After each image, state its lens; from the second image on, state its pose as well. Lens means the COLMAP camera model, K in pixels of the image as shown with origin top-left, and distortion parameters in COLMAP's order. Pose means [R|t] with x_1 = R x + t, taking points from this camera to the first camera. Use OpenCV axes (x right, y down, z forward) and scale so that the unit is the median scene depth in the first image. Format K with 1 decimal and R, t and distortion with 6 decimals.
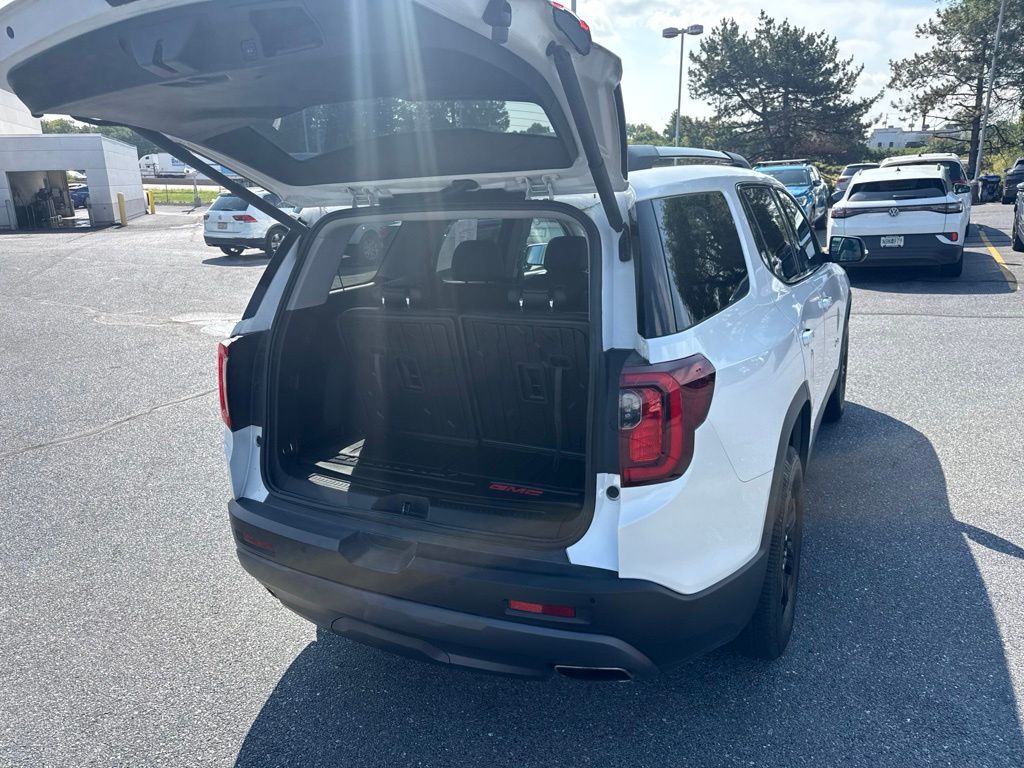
lens RADIAL K [[731.1, 0, 516.4], [0, 731.1, 379.2], [0, 0, 1]] dist [0.025767, -0.036173]
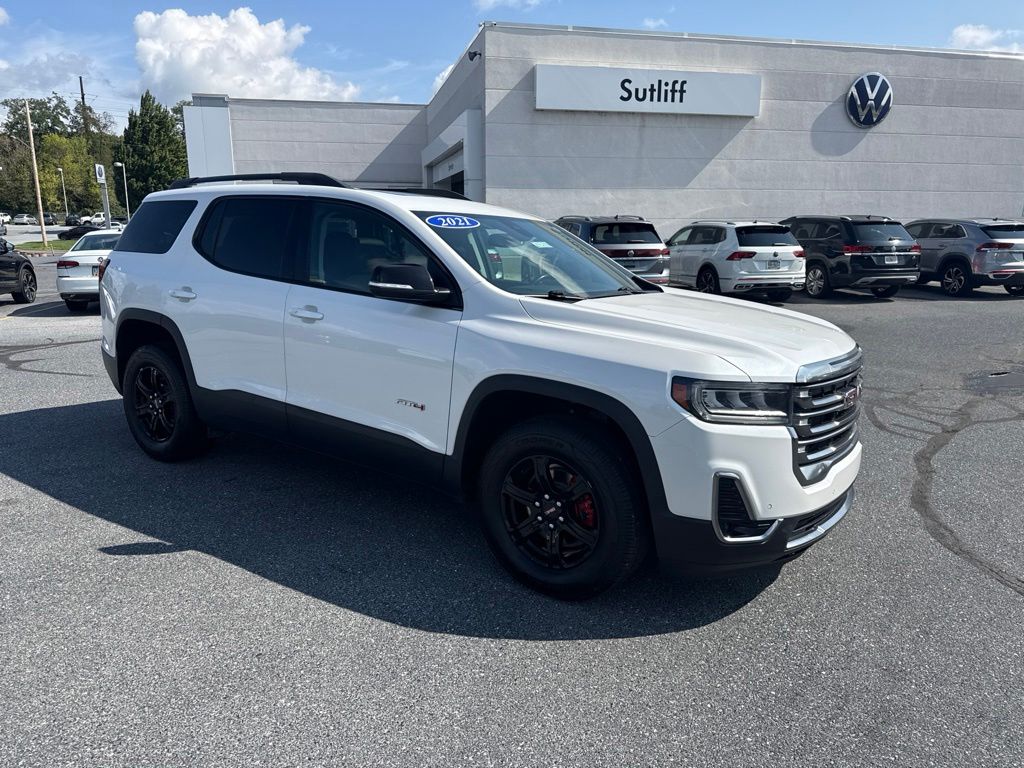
lens RADIAL K [[731.8, 0, 509.0], [0, 731.8, 388.1], [0, 0, 1]] dist [0.026869, -0.035432]
pose [[-0.139547, 0.234778, -0.961980, 0.296830], [-0.261249, 0.928336, 0.264464, -0.076752], [0.955131, 0.288222, -0.068211, 0.294830]]
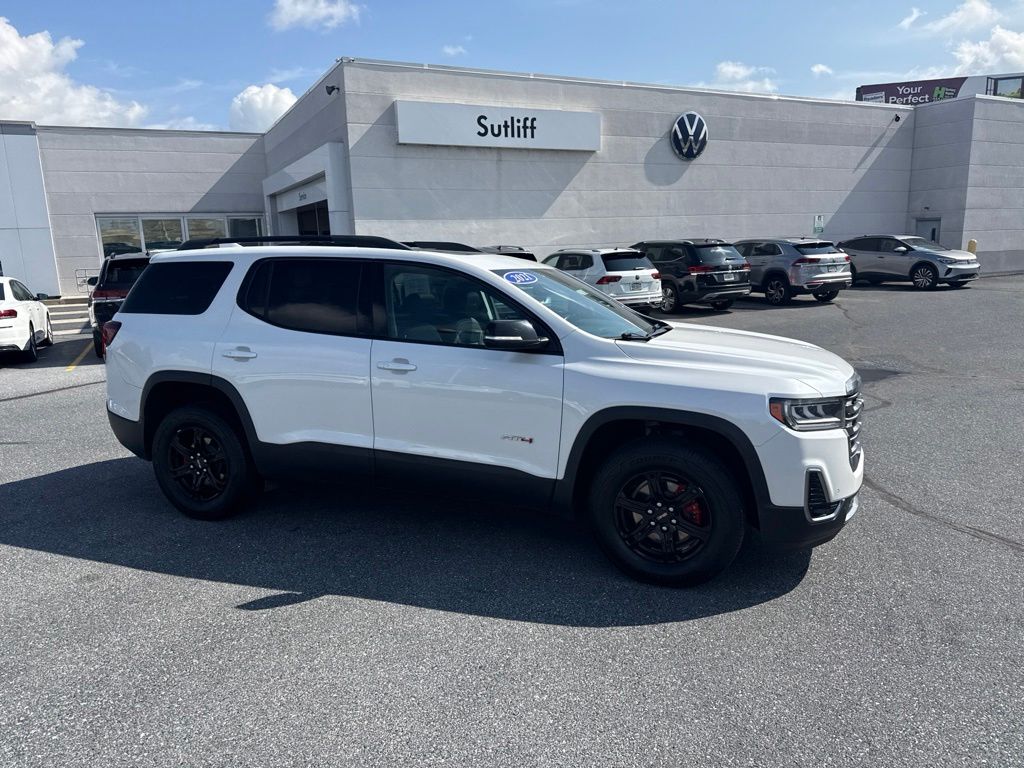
lens RADIAL K [[719.8, 0, 519.9], [0, 719.8, 397.3], [0, 0, 1]] dist [0.082042, -0.102964]
pose [[0.115780, 0.221018, -0.968373, 0.325401], [-0.238605, 0.952571, 0.188883, -0.068275], [0.964190, 0.209190, 0.163025, 0.218581]]
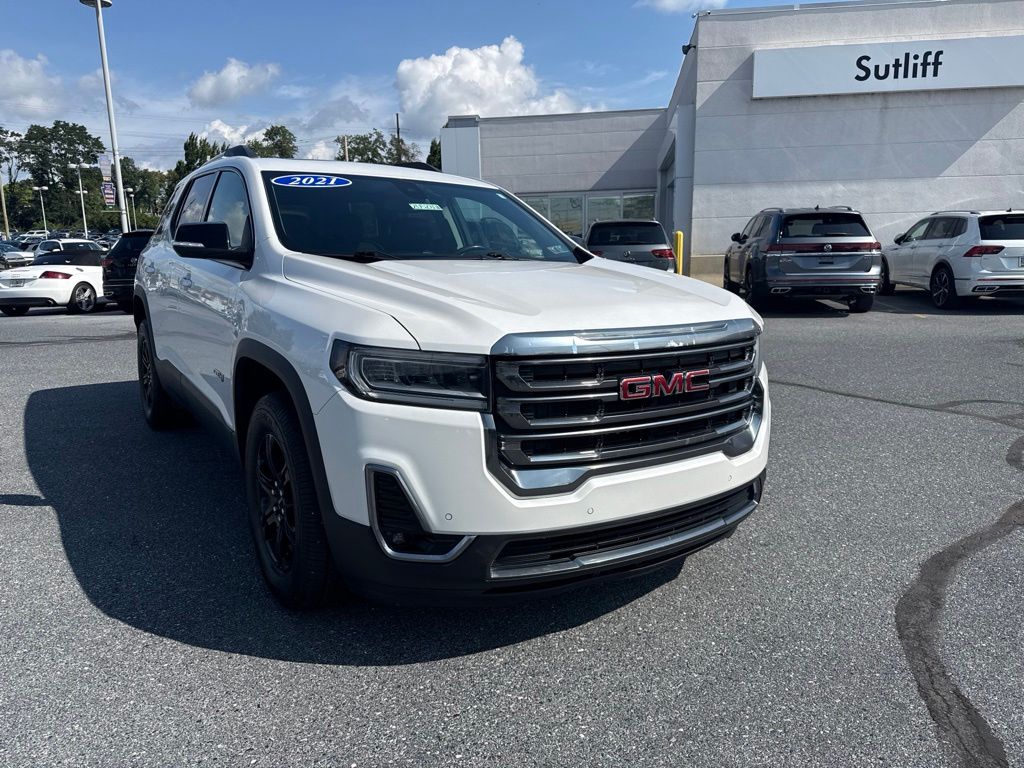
lens RADIAL K [[731.1, 0, 516.4], [0, 731.1, 379.2], [0, 0, 1]] dist [0.025767, -0.036173]
pose [[-0.481238, 0.192696, -0.855148, 0.233600], [-0.204025, 0.924126, 0.323055, -0.086926], [0.852516, 0.329937, -0.405410, 0.395484]]
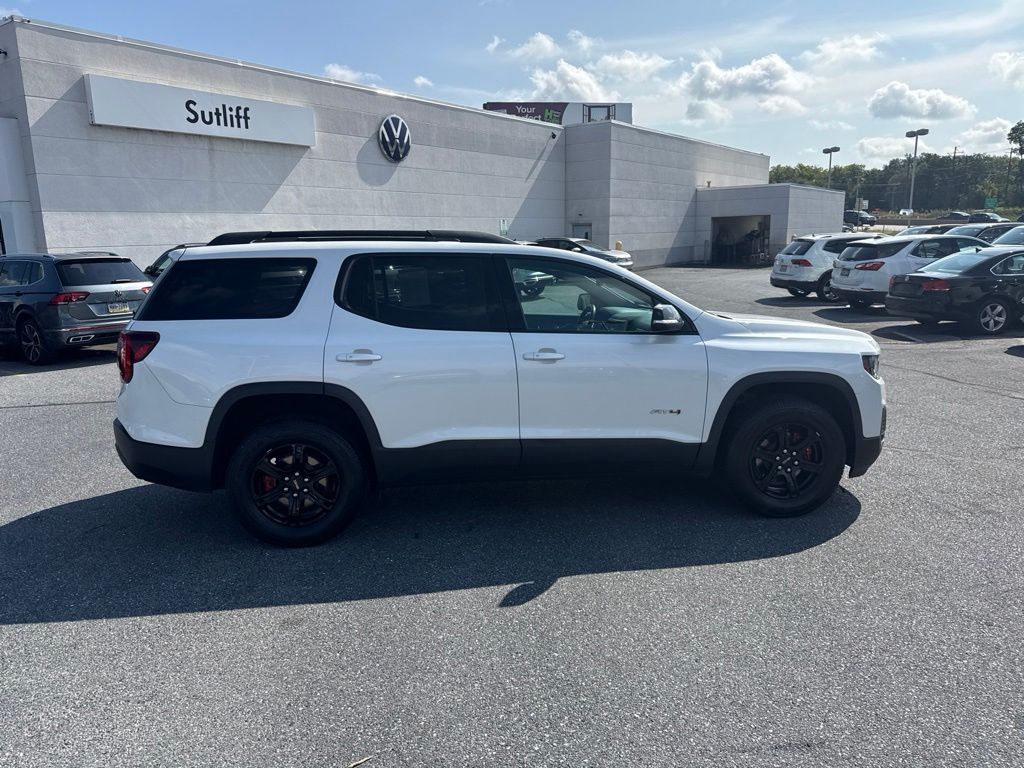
lens RADIAL K [[729.4, 0, 510.7], [0, 729.4, 380.2], [0, 0, 1]] dist [0.039711, -0.042752]
pose [[0.561381, 0.168877, -0.810143, 0.285148], [-0.208203, 0.976290, 0.059238, -0.027974], [0.800939, 0.135419, 0.583231, 0.063646]]
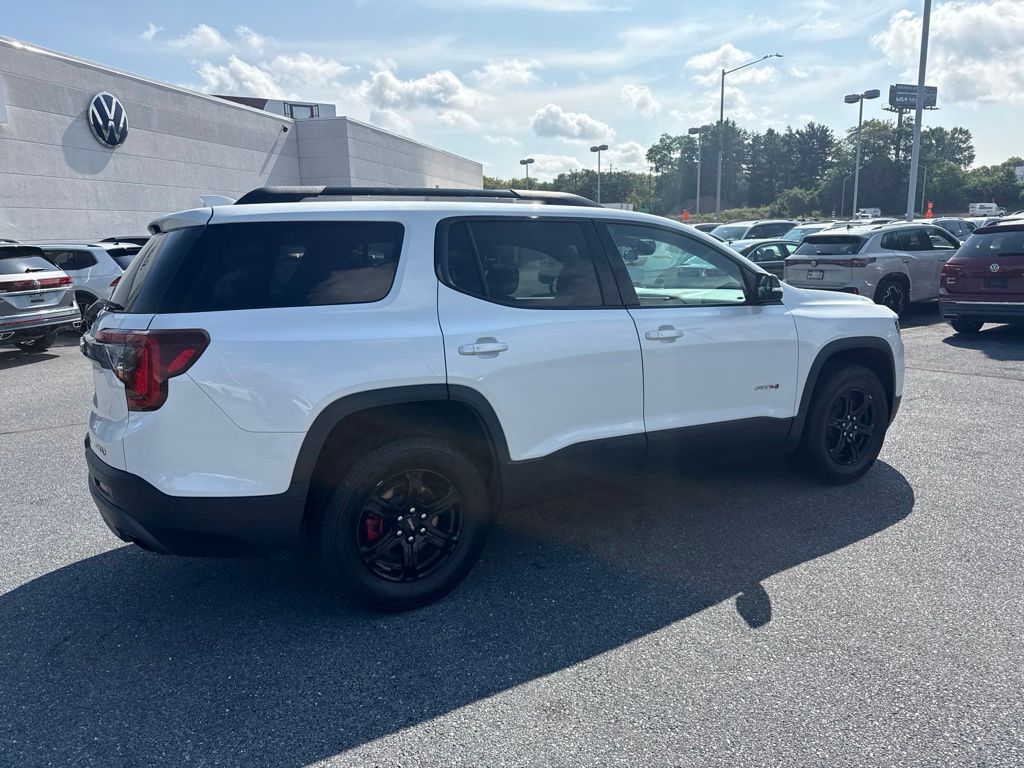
lens RADIAL K [[731.1, 0, 516.4], [0, 731.1, 379.2], [0, 0, 1]] dist [0.025767, -0.036173]
pose [[0.845565, 0.103113, -0.523820, 0.167285], [-0.133076, 0.990909, -0.019757, -0.000345], [0.517020, 0.086414, 0.851600, 0.009610]]
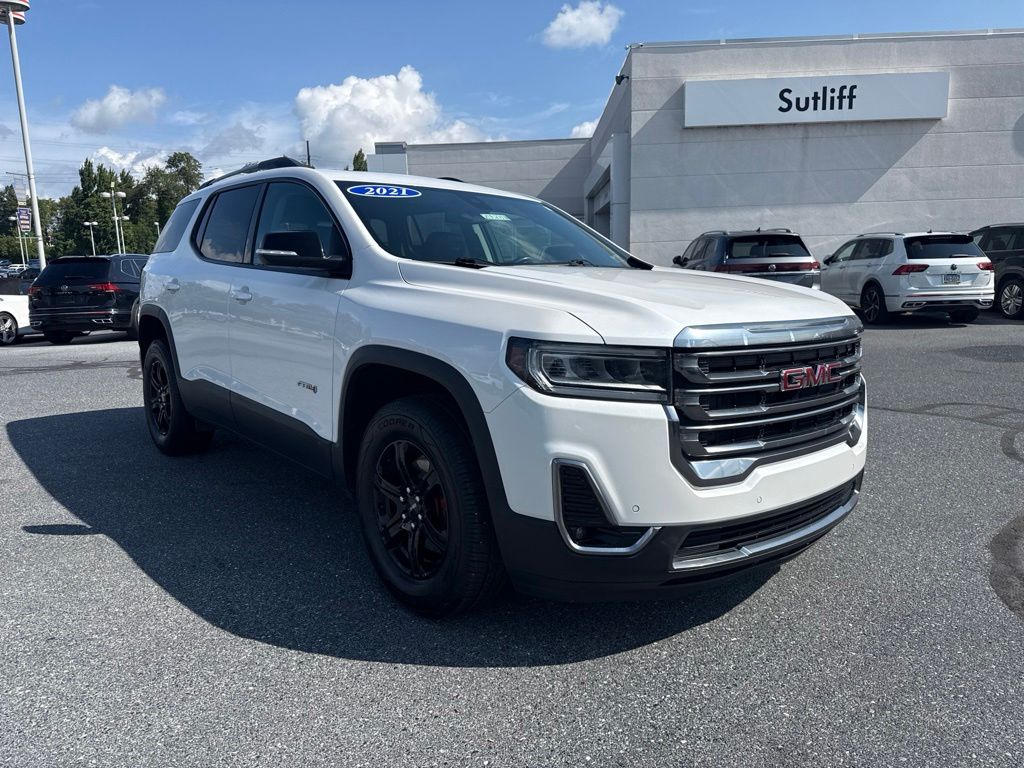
lens RADIAL K [[733.4, 0, 512.0], [0, 733.4, 384.0], [0, 0, 1]] dist [0.017385, -0.024740]
pose [[-0.380458, 0.177591, -0.907586, 0.255336], [-0.210857, 0.938881, 0.272106, -0.073389], [0.900439, 0.294896, -0.319759, 0.359382]]
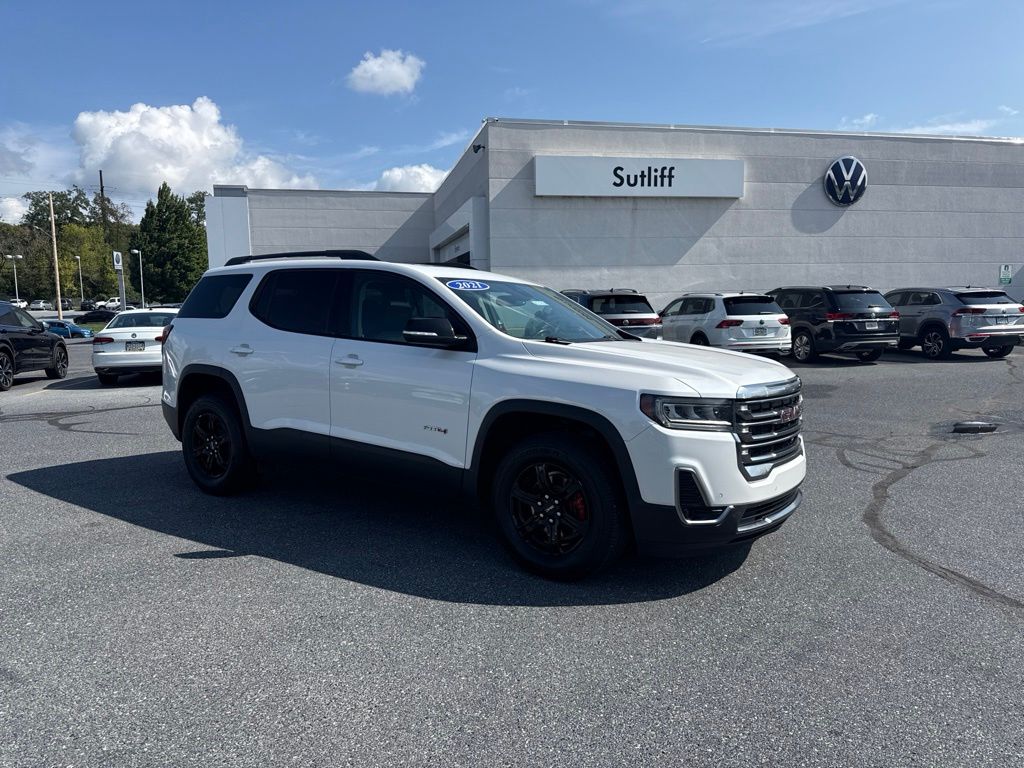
lens RADIAL K [[727.6, 0, 514.1], [0, 727.6, 386.1], [0, 0, 1]] dist [0.060228, -0.083926]
pose [[-0.137086, 0.132984, -0.981592, 0.344197], [-0.246118, 0.955300, 0.163794, -0.073515], [0.959497, 0.264041, -0.098229, 0.302331]]
